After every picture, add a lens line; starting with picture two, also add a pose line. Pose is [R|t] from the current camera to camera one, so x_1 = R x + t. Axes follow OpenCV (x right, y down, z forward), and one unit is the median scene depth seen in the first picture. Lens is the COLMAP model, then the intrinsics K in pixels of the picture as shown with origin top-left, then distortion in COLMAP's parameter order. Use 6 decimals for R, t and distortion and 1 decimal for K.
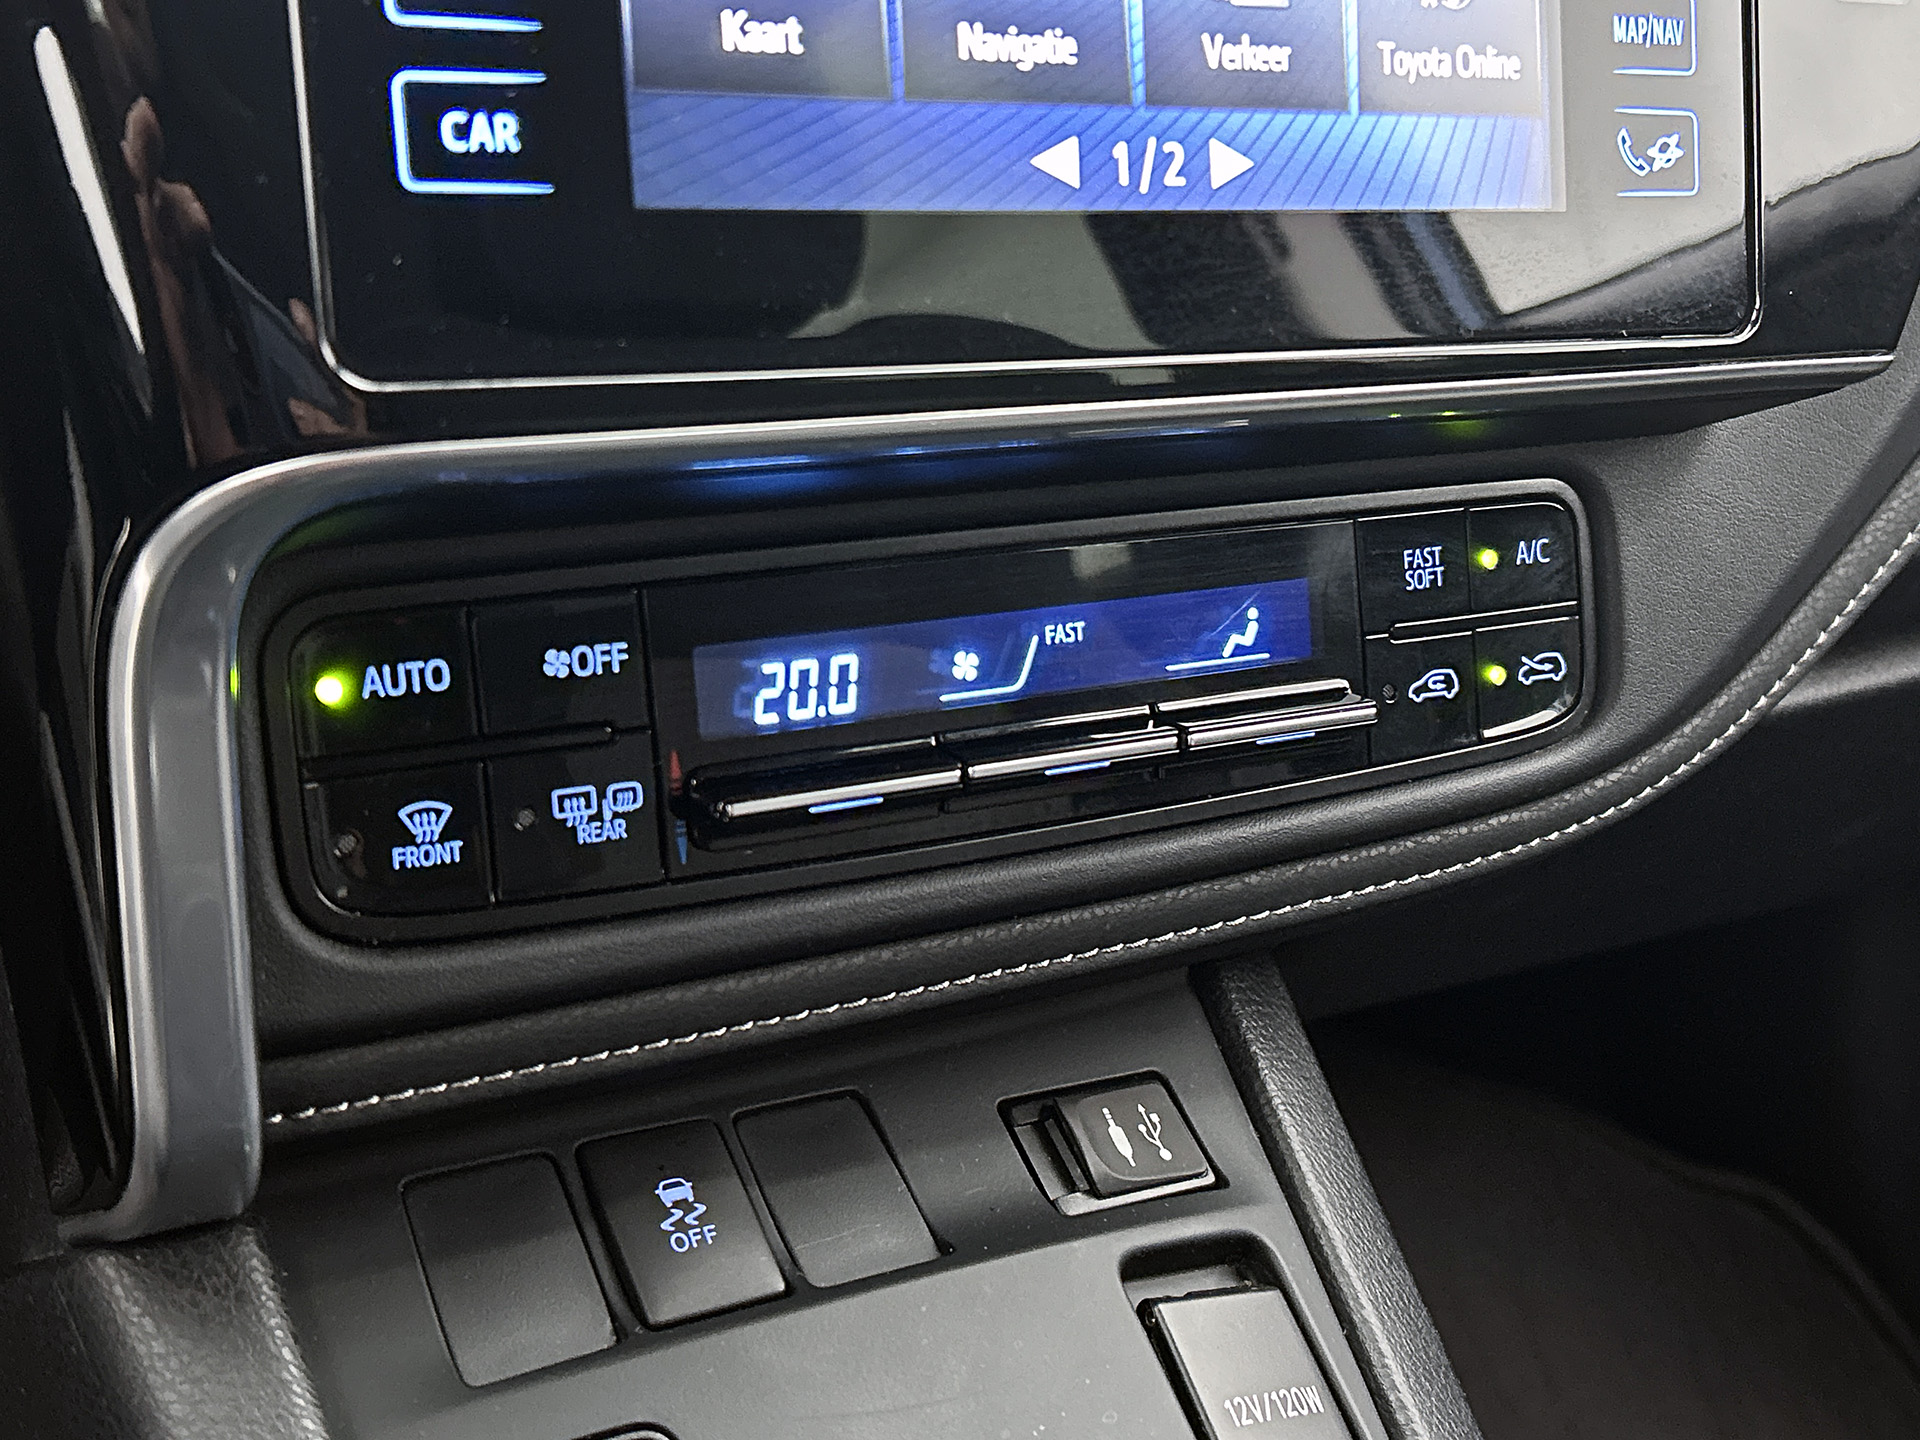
lens RADIAL K [[2227.2, 0, 930.3], [0, 2227.2, 694.8], [0, 0, 1]] dist [0.080785, 0.000000]
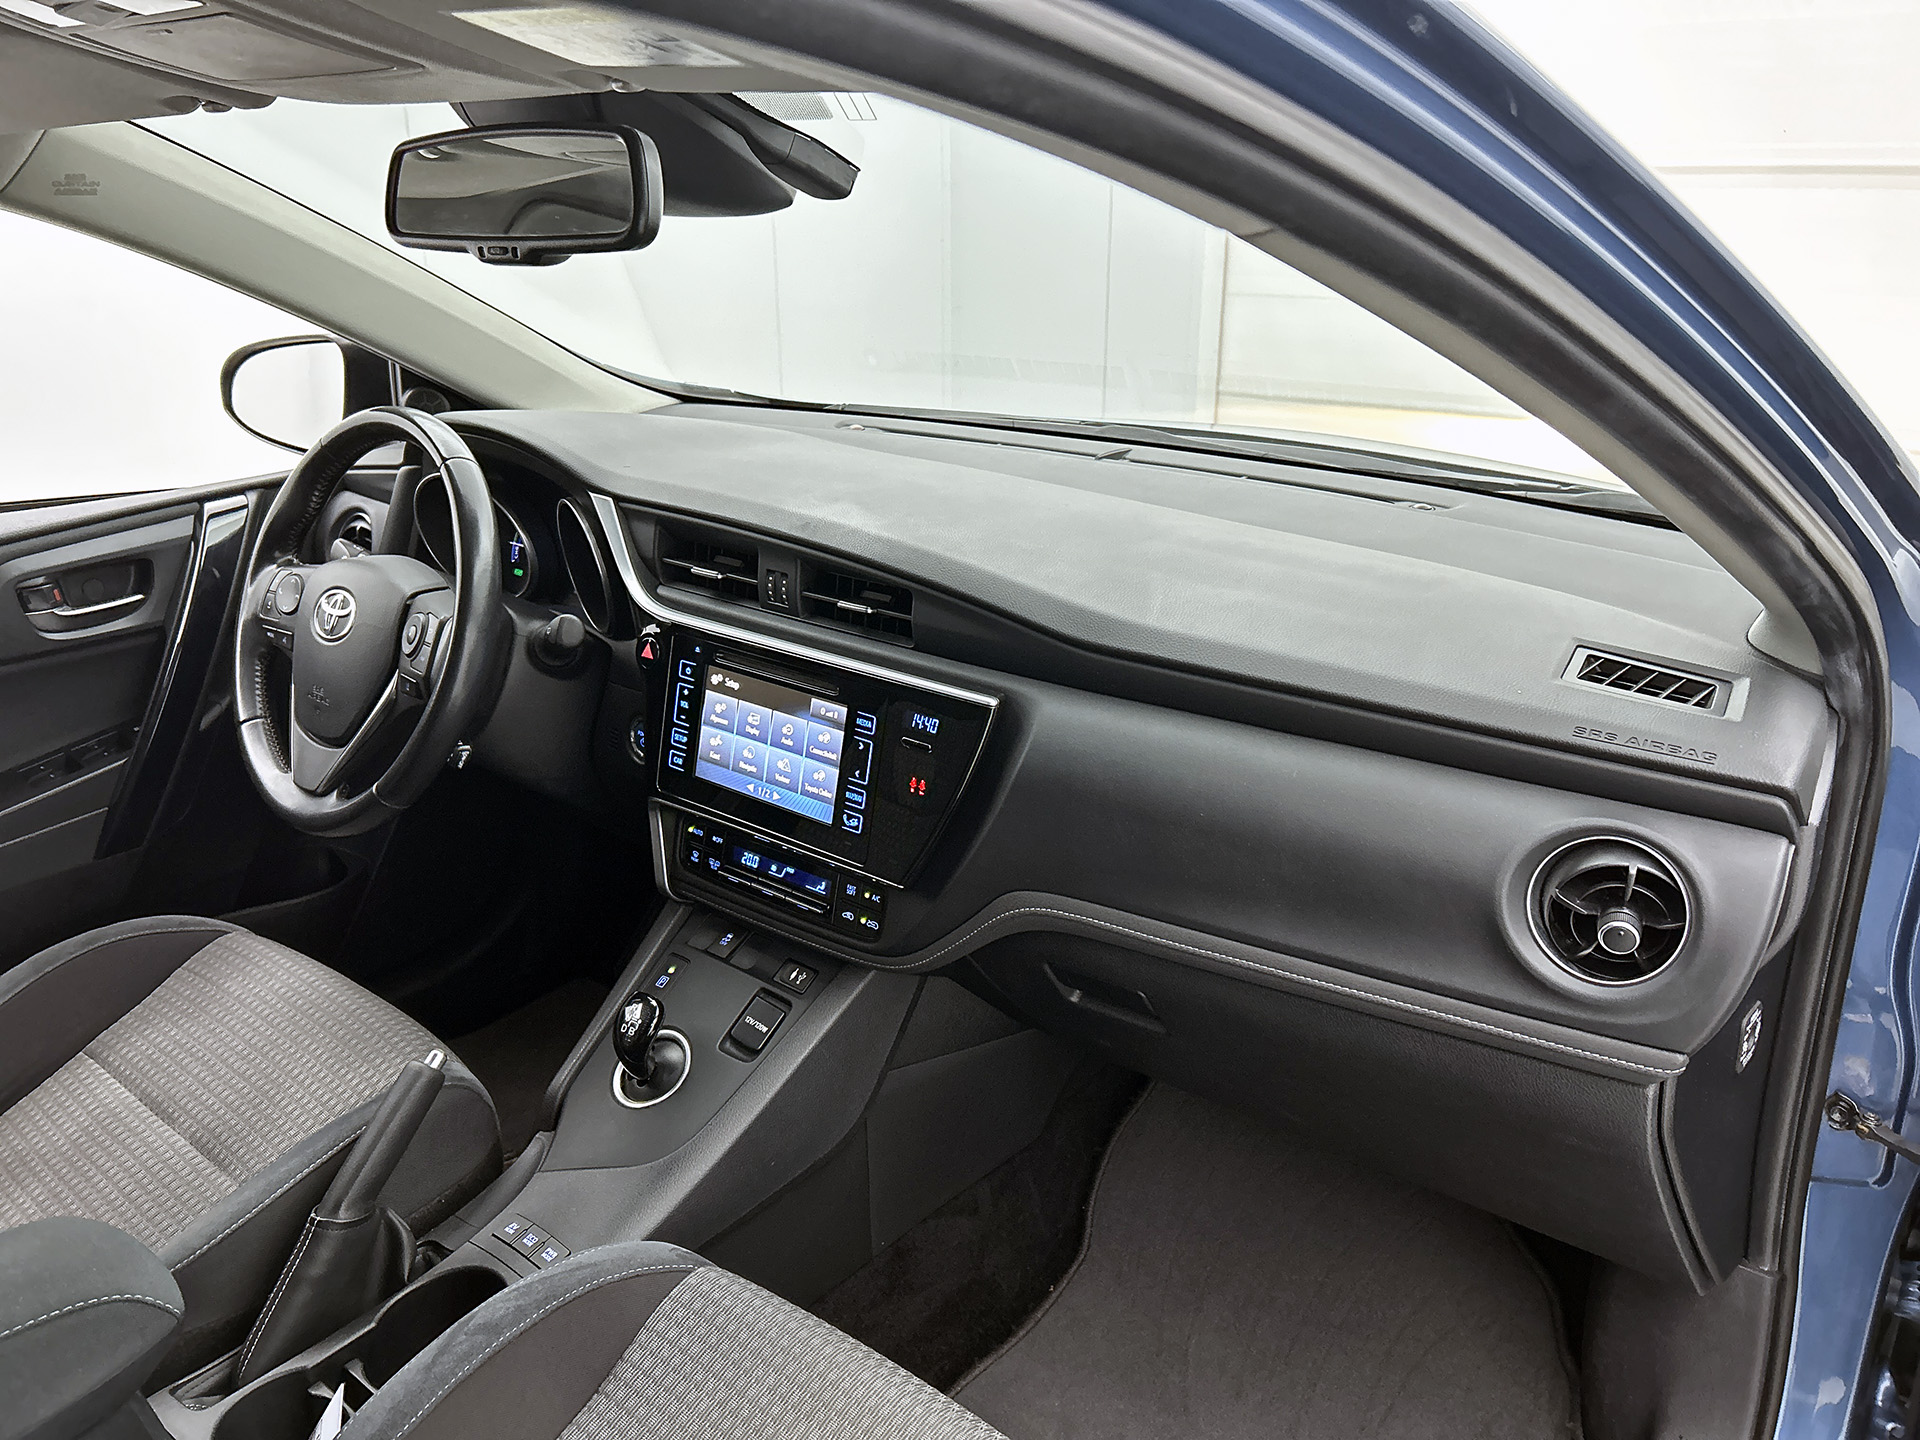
lens RADIAL K [[1474.1, 0, 928.4], [0, 1474.1, 738.7], [0, 0, 1]] dist [0.038948, -0.057006]
pose [[0.358589, 0.285219, -0.888855, 3.275392], [-0.253317, 0.946182, 0.201419, -1.138310], [0.898468, 0.152935, 0.411541, -0.154788]]
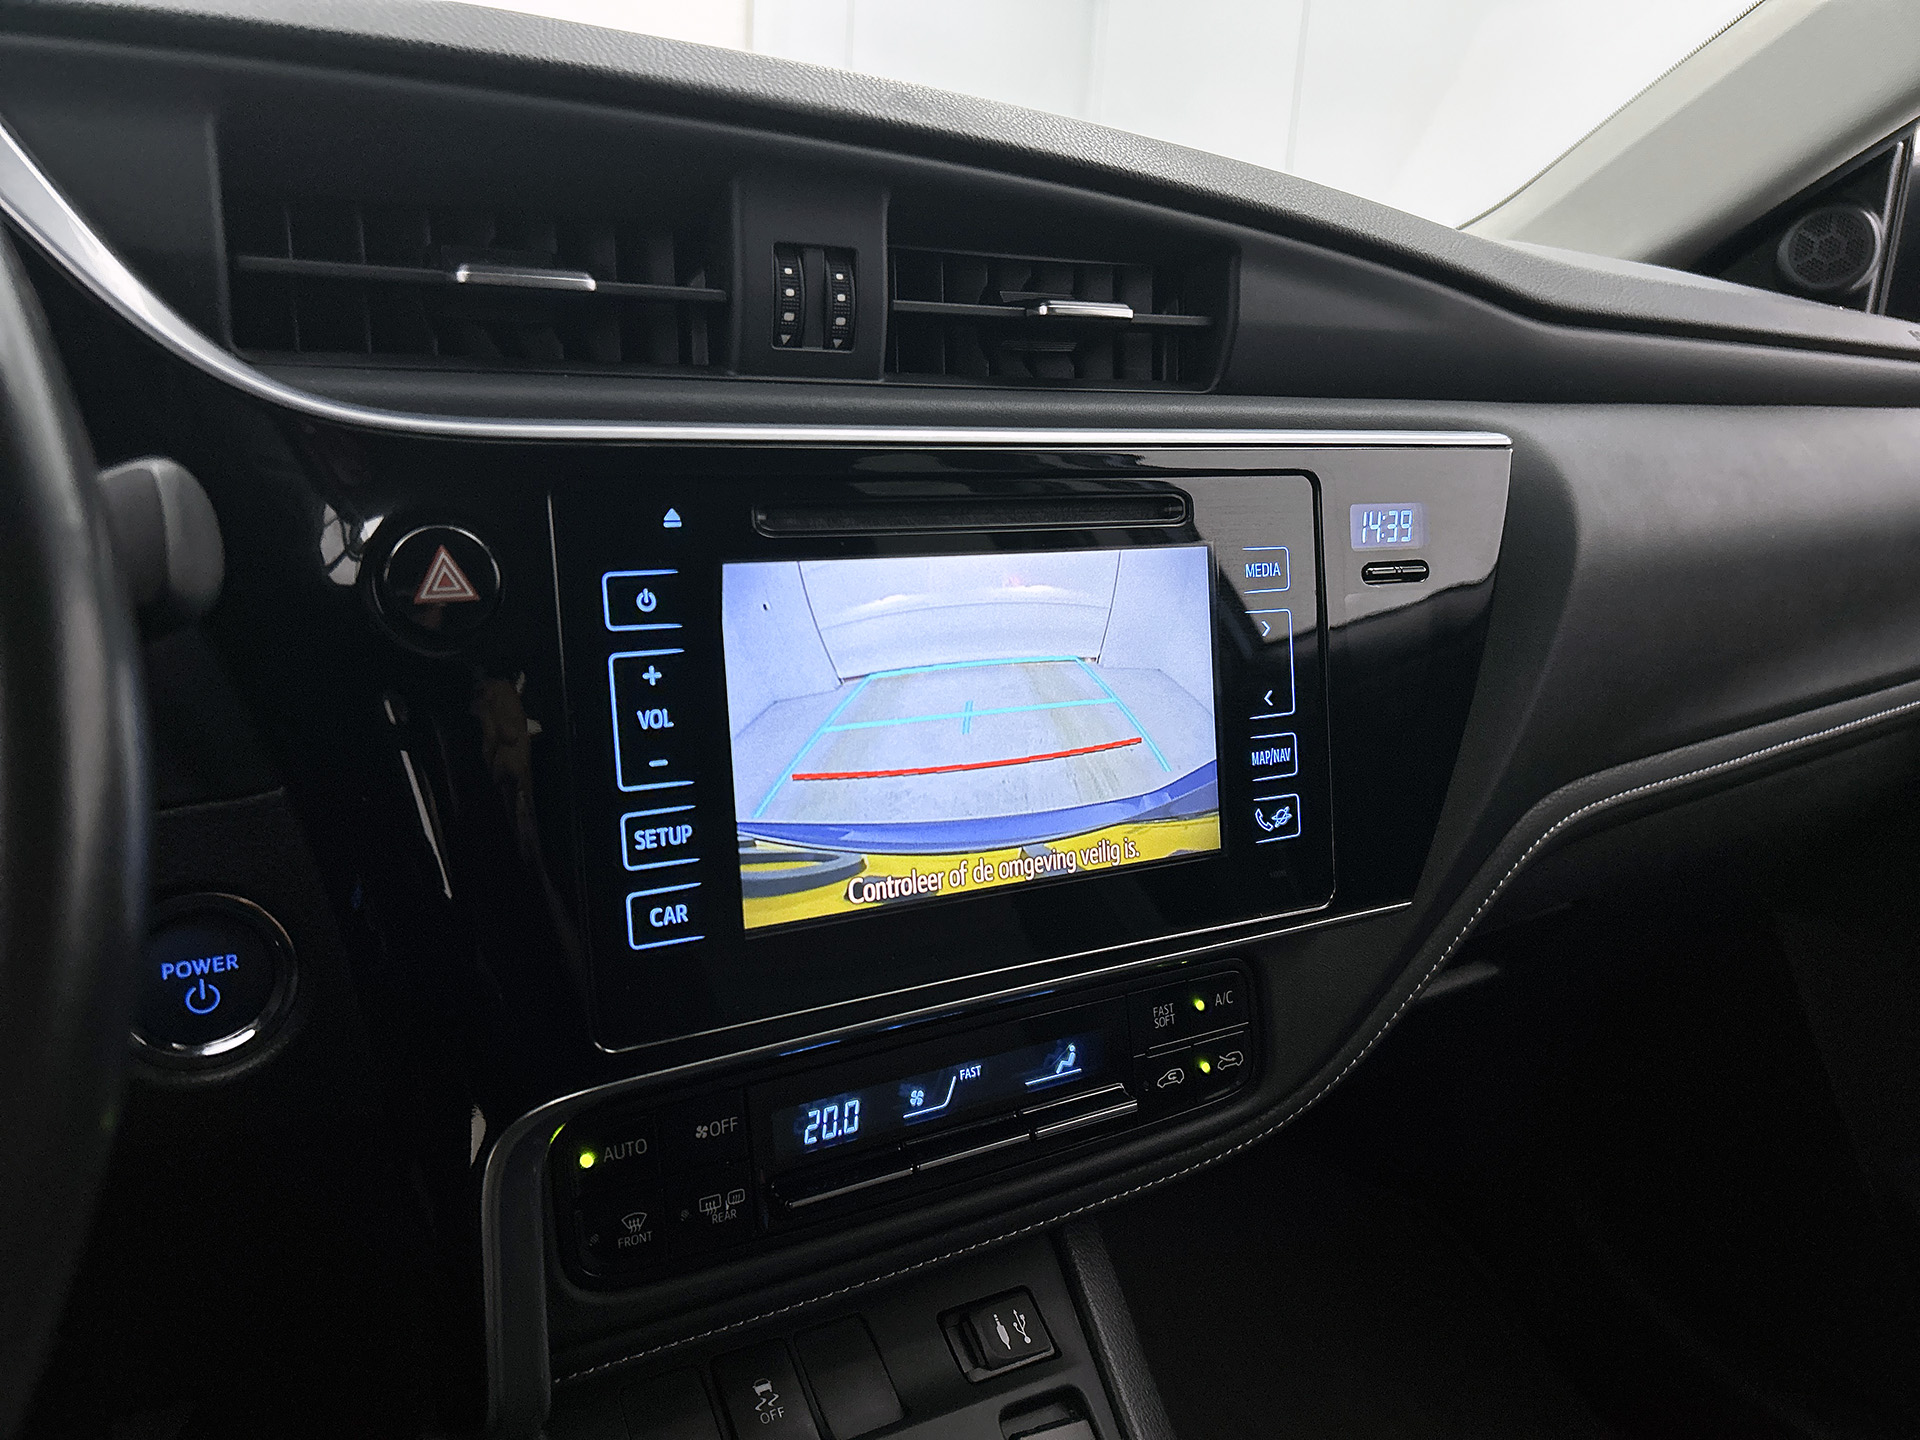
lens RADIAL K [[1474.1, 0, 958.0], [0, 1474.1, 717.1], [0, 0, 1]] dist [0.038948, -0.057006]
pose [[0.999795, -0.003064, 0.020025, 0.027786], [0.003741, 0.999420, -0.033859, -0.305030], [-0.019909, 0.033927, 0.999226, -0.275145]]
